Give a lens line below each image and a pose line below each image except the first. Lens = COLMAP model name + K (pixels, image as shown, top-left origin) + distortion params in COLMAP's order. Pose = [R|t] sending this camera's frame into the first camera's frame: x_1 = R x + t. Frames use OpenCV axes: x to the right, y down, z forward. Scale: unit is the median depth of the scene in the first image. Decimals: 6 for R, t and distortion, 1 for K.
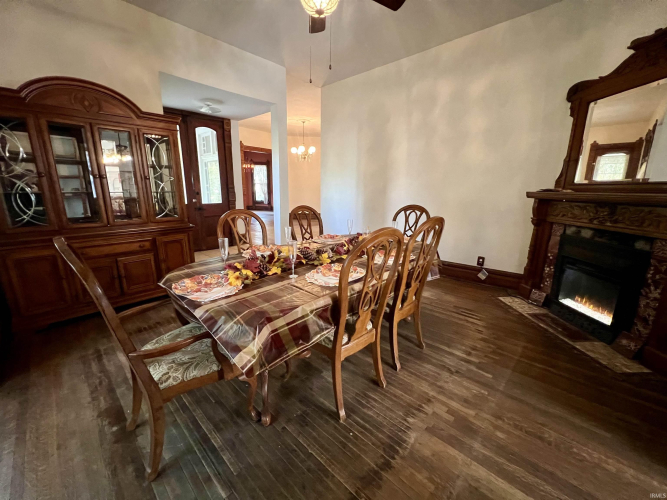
lens RADIAL K [[263.9, 0, 332.9], [0, 263.9, 249.5], [0, 0, 1]] dist [-0.002267, -0.000407]
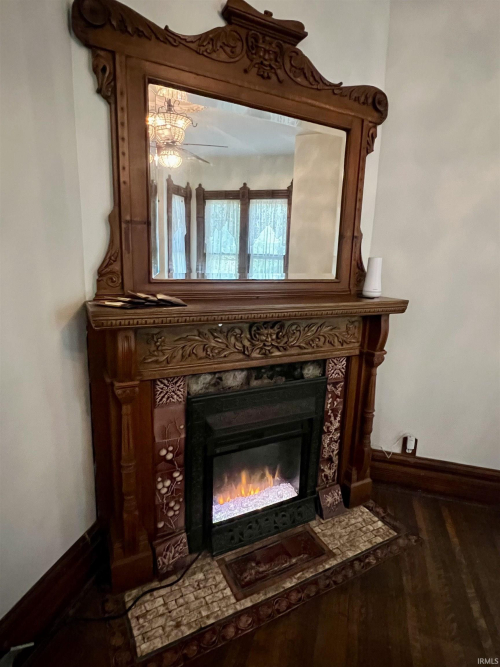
lens RADIAL K [[366.4, 0, 249.4], [0, 366.4, 331.7], [0, 0, 1]] dist [0.003124, 0.000066]
pose [[-0.448087, -0.199245, 0.871504, 0.392276], [0.168547, 0.938538, 0.301230, -0.391313], [-0.877958, 0.281866, -0.386964, 1.350179]]
